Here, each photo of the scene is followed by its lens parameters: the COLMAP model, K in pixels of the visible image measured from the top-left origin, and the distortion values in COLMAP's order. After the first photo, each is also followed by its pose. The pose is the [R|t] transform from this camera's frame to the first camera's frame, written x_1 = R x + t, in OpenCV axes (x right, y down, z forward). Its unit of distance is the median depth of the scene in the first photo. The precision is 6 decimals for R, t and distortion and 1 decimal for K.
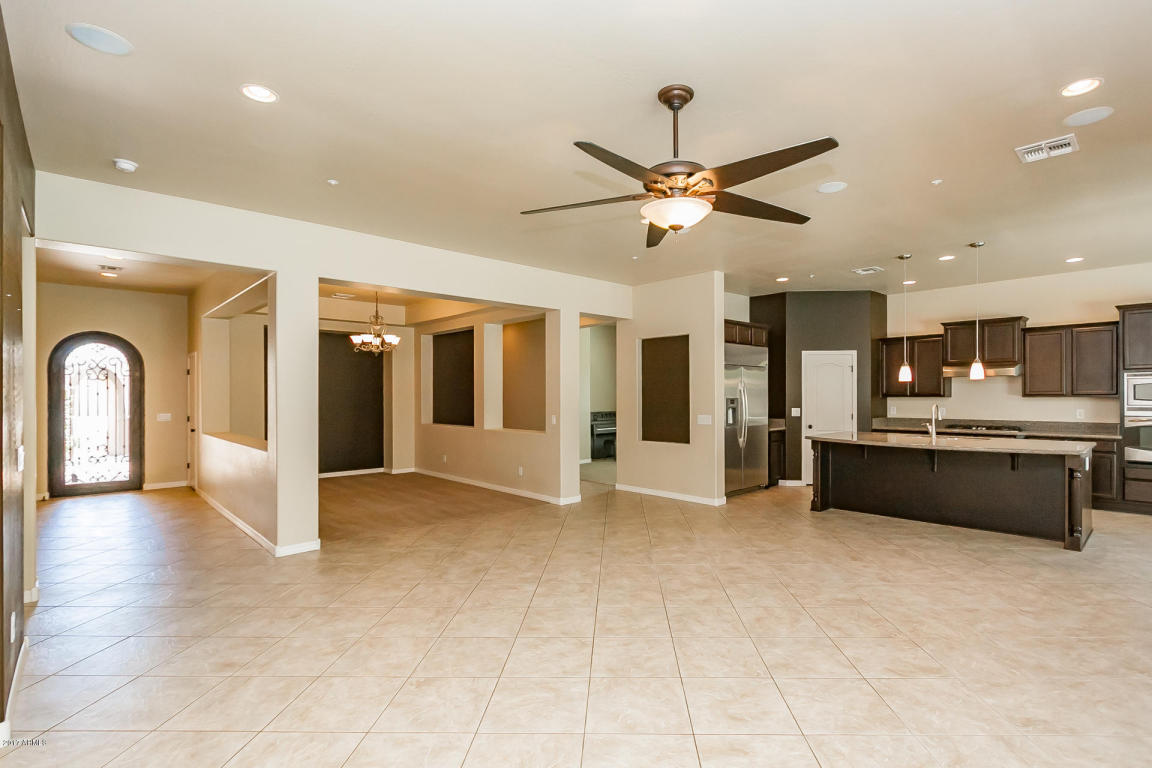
lens RADIAL K [[526.5, 0, 607.7], [0, 526.5, 402.1], [0, 0, 1]] dist [0.004133, -0.001980]
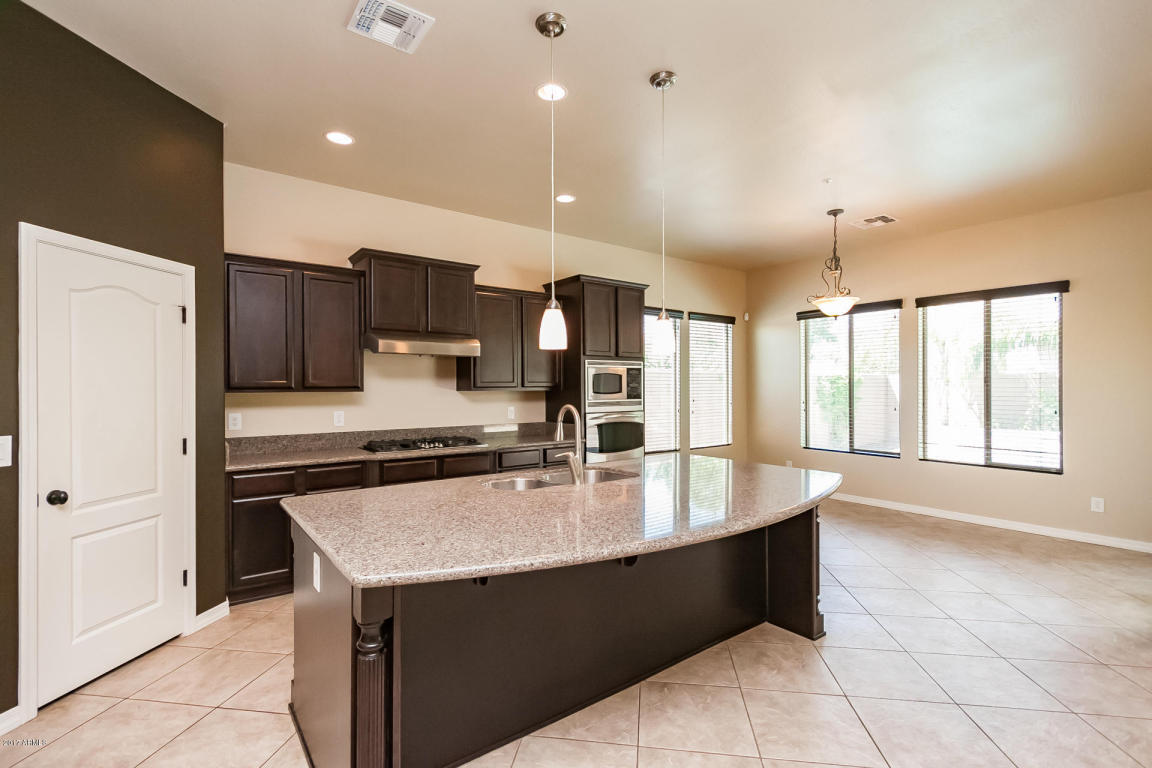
lens RADIAL K [[526.5, 0, 580.1], [0, 526.5, 386.9], [0, 0, 1]] dist [0.004133, -0.001980]
pose [[0.118754, 0.002600, 0.992920, 0.157020], [0.016762, 0.999849, -0.004623, -0.008501], [-0.992782, 0.017192, 0.118692, 0.800776]]
